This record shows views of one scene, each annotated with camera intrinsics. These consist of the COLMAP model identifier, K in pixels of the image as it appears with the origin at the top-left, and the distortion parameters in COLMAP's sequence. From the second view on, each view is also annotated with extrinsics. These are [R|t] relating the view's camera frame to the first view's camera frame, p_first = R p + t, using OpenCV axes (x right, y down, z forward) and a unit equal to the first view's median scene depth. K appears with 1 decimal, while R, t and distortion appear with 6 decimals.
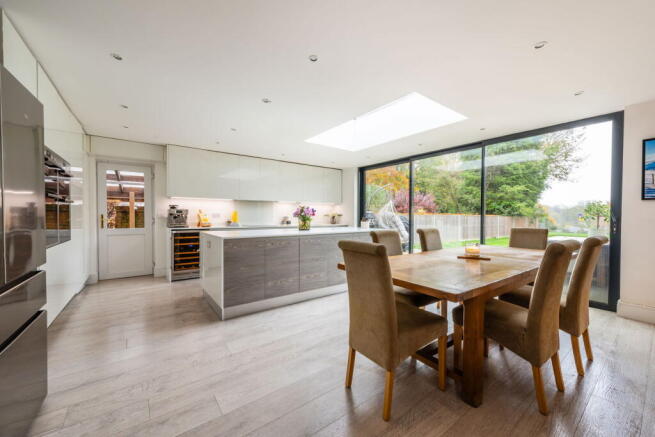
lens RADIAL K [[257.5, 0, 333.9], [0, 257.5, 218.1], [0, 0, 1]] dist [0.007035, -0.000512]
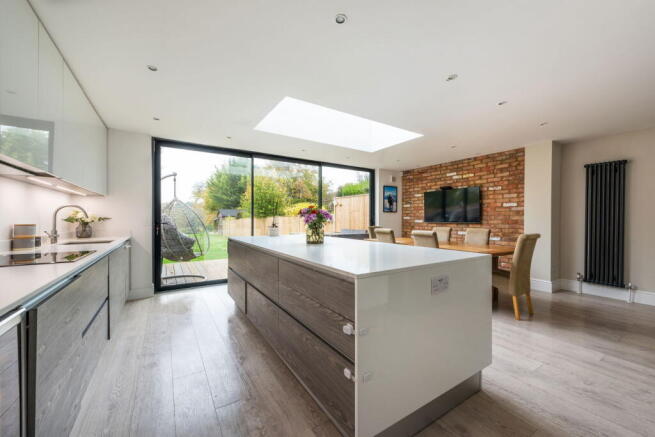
lens RADIAL K [[257.5, 0, 329.9], [0, 257.5, 221.1], [0, 0, 1]] dist [0.007035, -0.000512]
pose [[0.073747, -0.008821, 0.997238, -0.830824], [0.011105, 0.999906, 0.008024, -0.012235], [-0.997215, 0.010482, 0.073838, 1.010706]]
